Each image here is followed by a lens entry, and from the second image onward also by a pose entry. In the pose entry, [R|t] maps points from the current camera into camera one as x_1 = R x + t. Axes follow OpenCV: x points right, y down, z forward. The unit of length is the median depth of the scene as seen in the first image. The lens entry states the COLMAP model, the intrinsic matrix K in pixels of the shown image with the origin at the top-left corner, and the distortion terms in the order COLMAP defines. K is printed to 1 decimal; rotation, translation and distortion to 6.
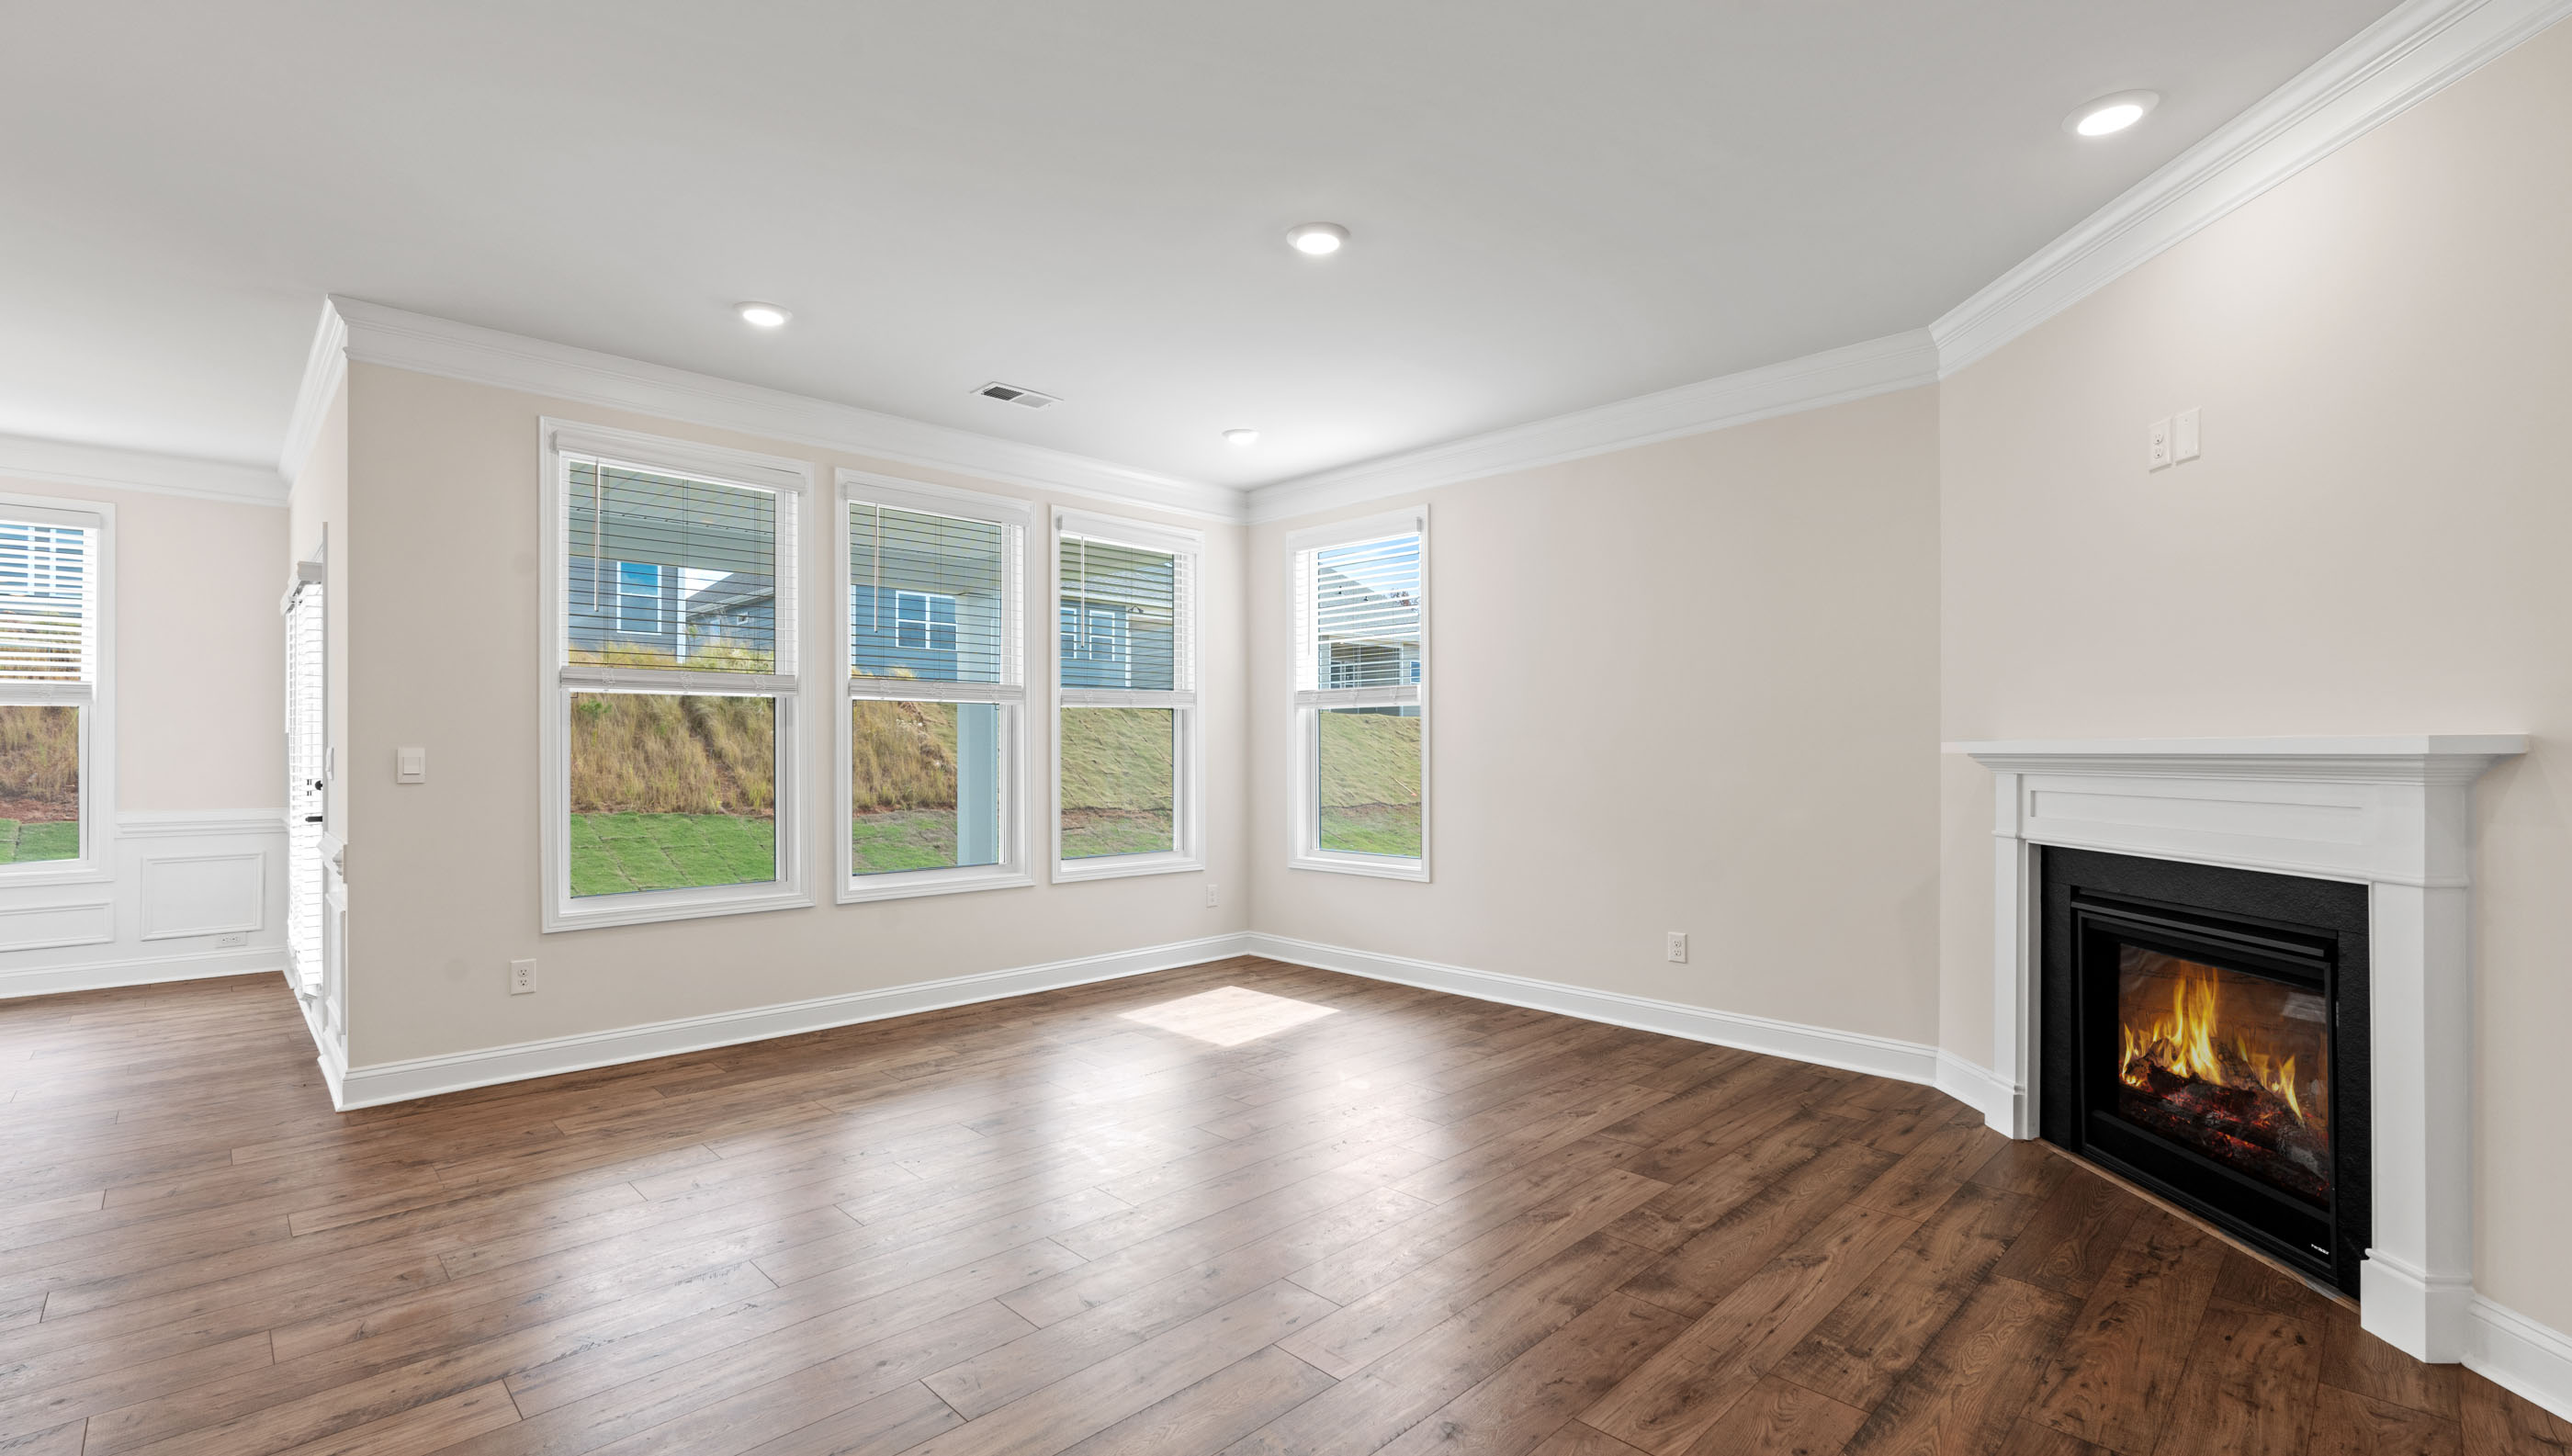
lens RADIAL K [[1114.7, 0, 1279.5], [0, 1114.7, 750.4], [0, 0, 1]] dist [-0.005508, -0.000578]
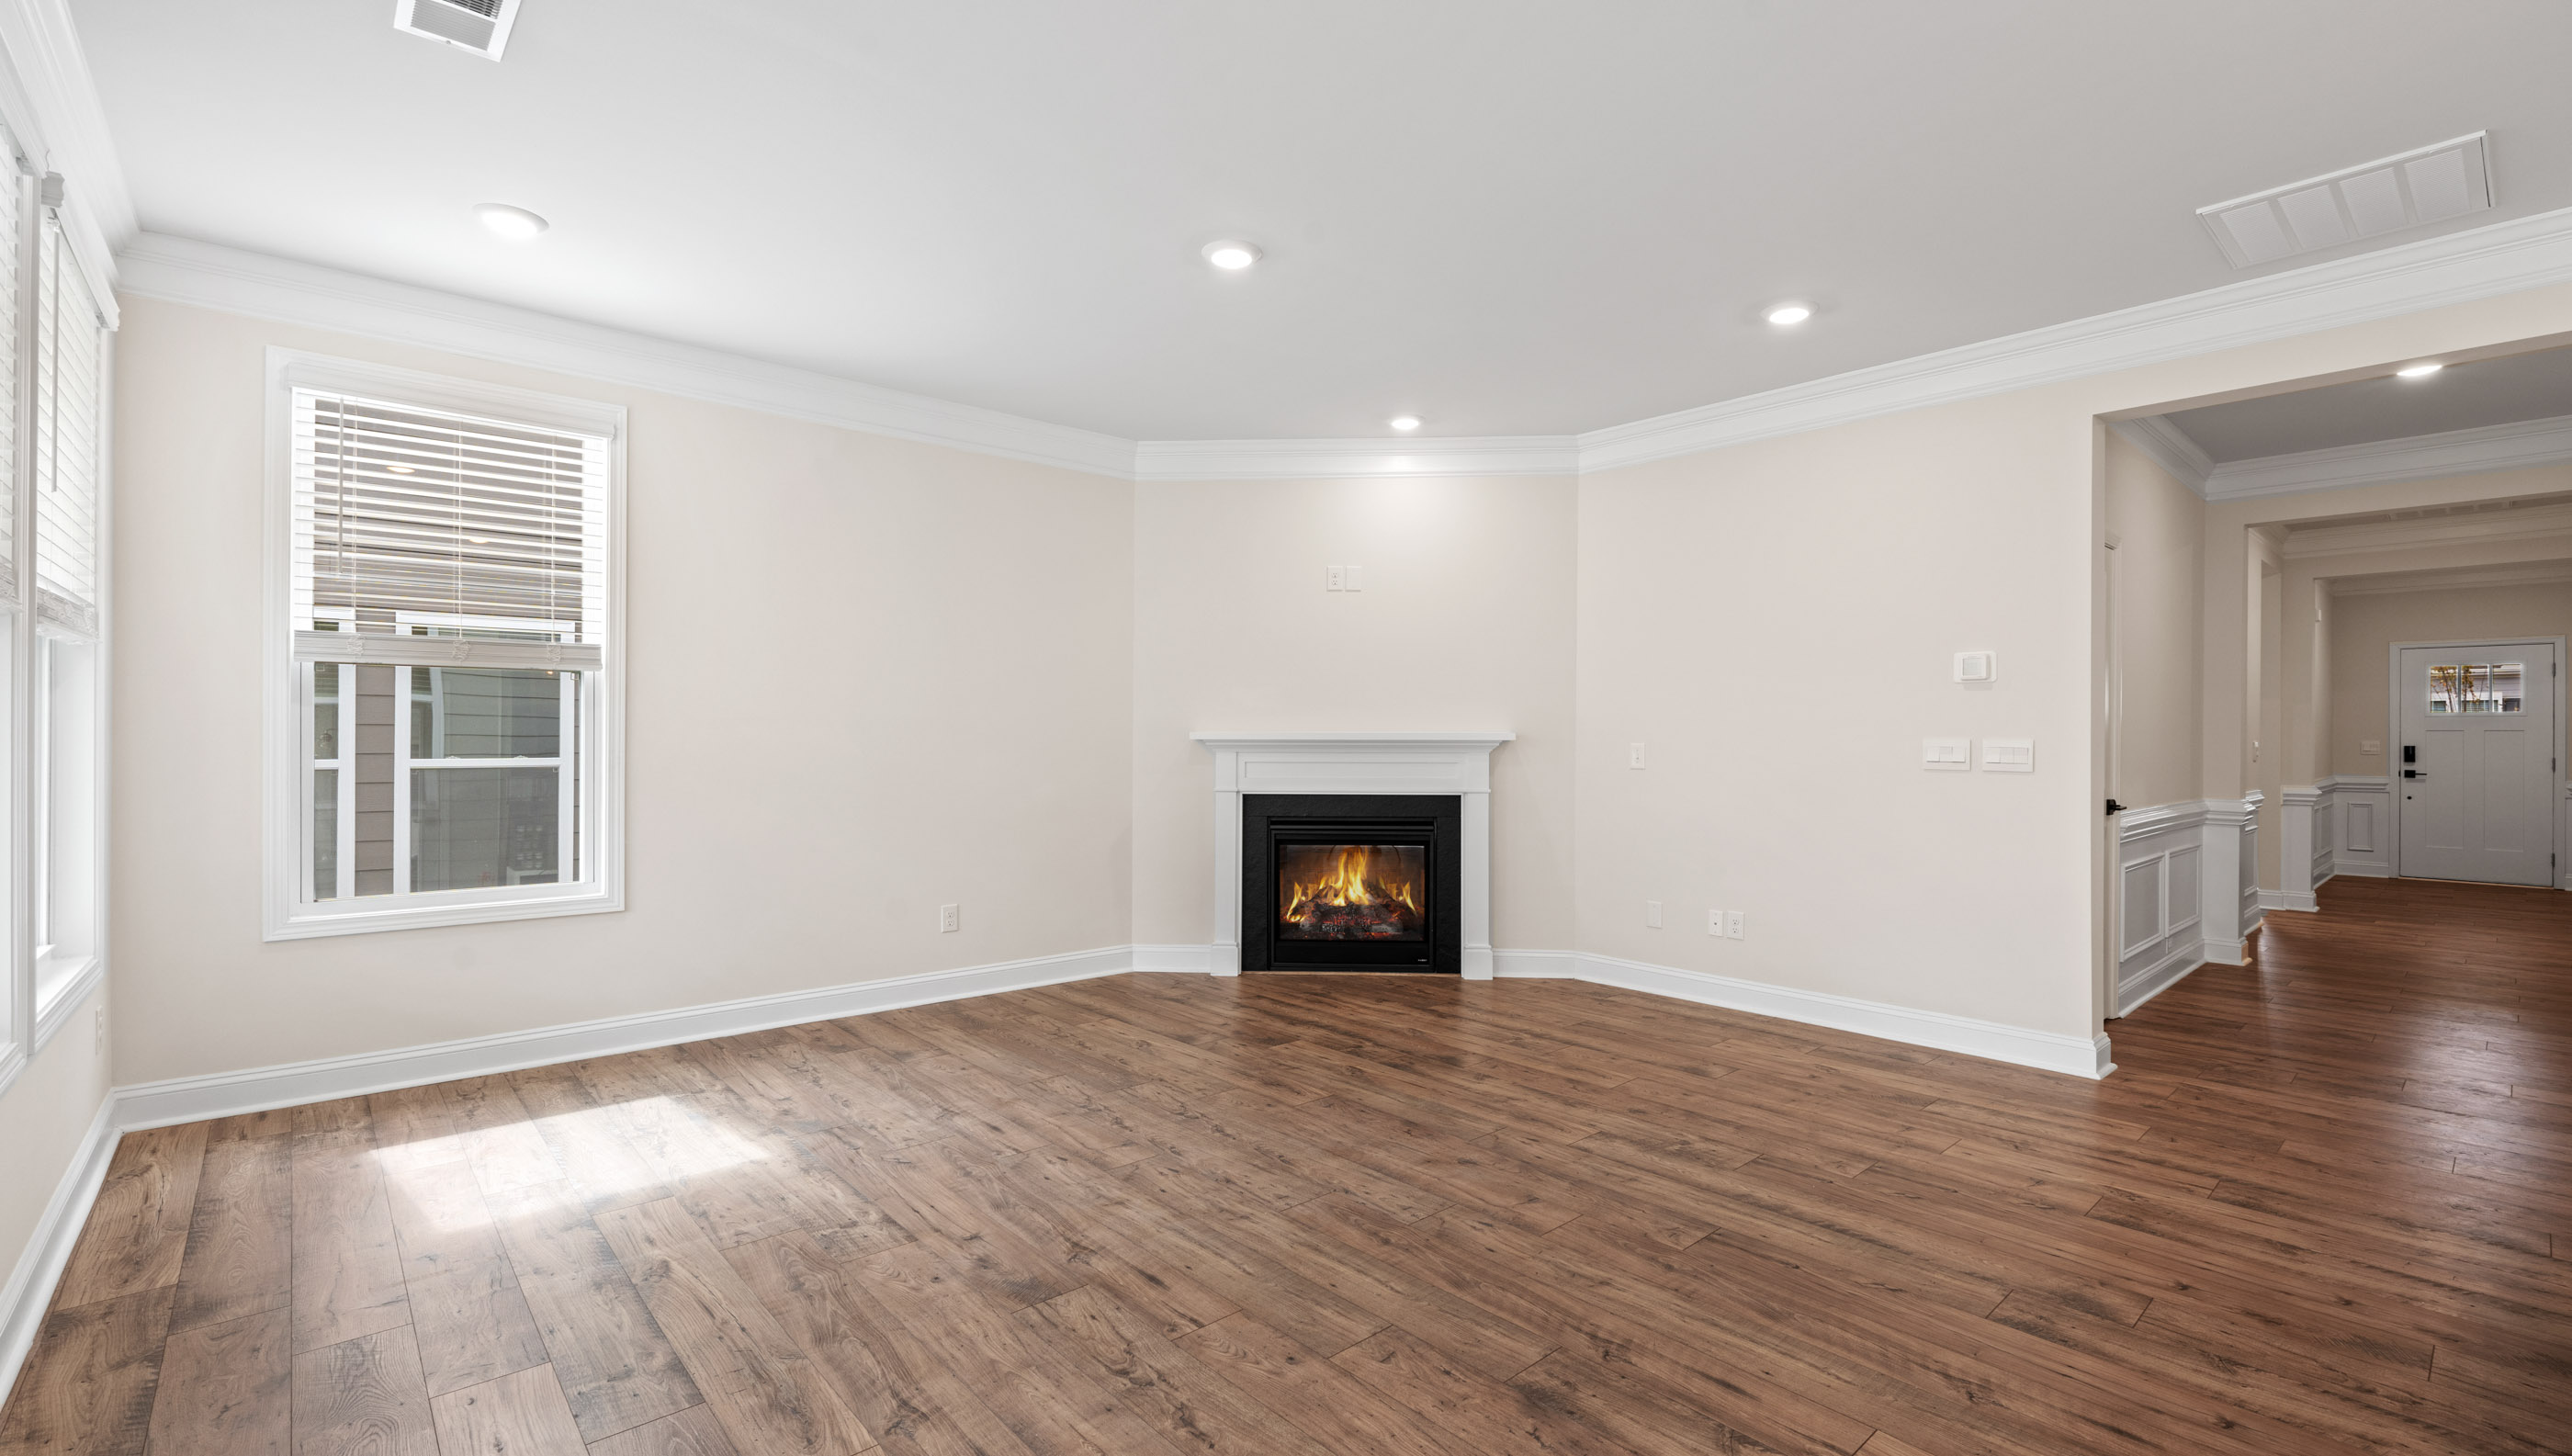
lens RADIAL K [[1114.7, 0, 1292.5], [0, 1114.7, 731.9], [0, 0, 1]] dist [-0.005508, -0.000578]
pose [[0.041003, 0.006561, 0.999137, -0.970797], [-0.004903, 0.999968, -0.006365, 0.001773], [-0.999147, -0.004637, 0.041034, 0.851835]]
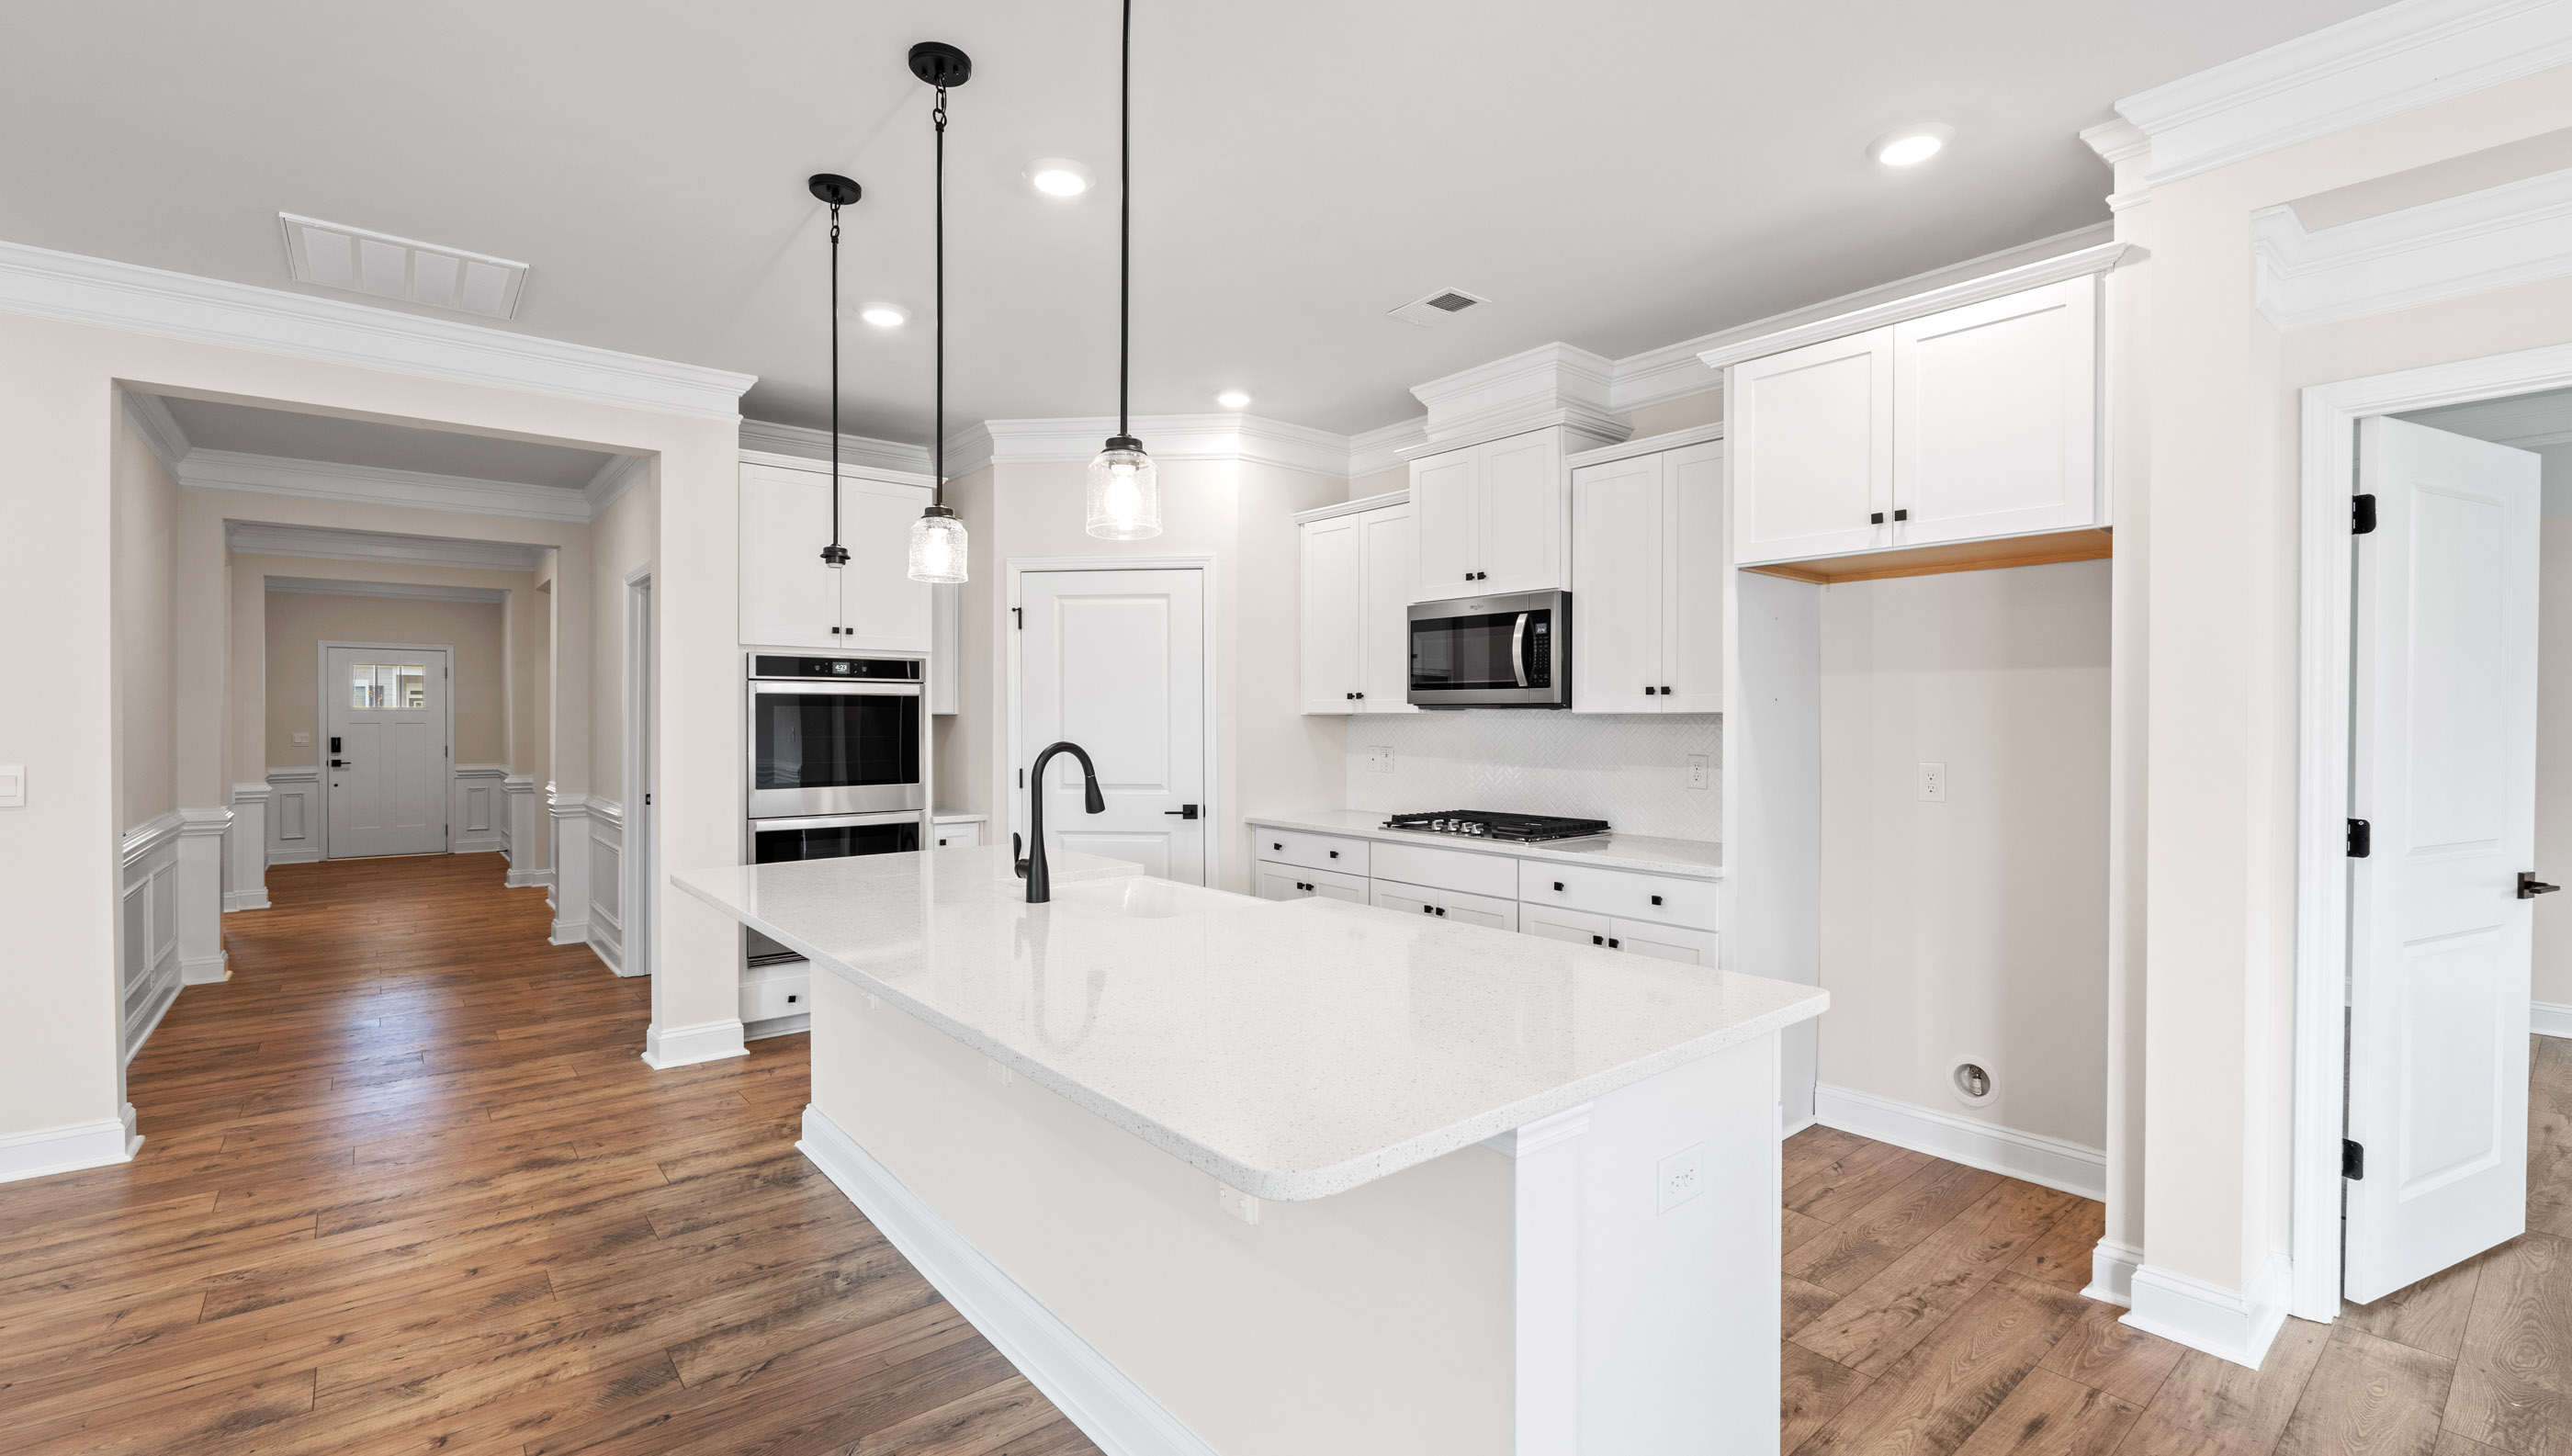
lens RADIAL K [[1114.7, 0, 1285.2], [0, 1114.7, 722.7], [0, 0, 1]] dist [-0.005508, -0.000578]
pose [[-0.996669, 0.001199, 0.081549, -0.886736], [0.001443, 0.999995, 0.002935, -0.039176], [-0.081545, 0.003043, -0.996665, 0.954381]]
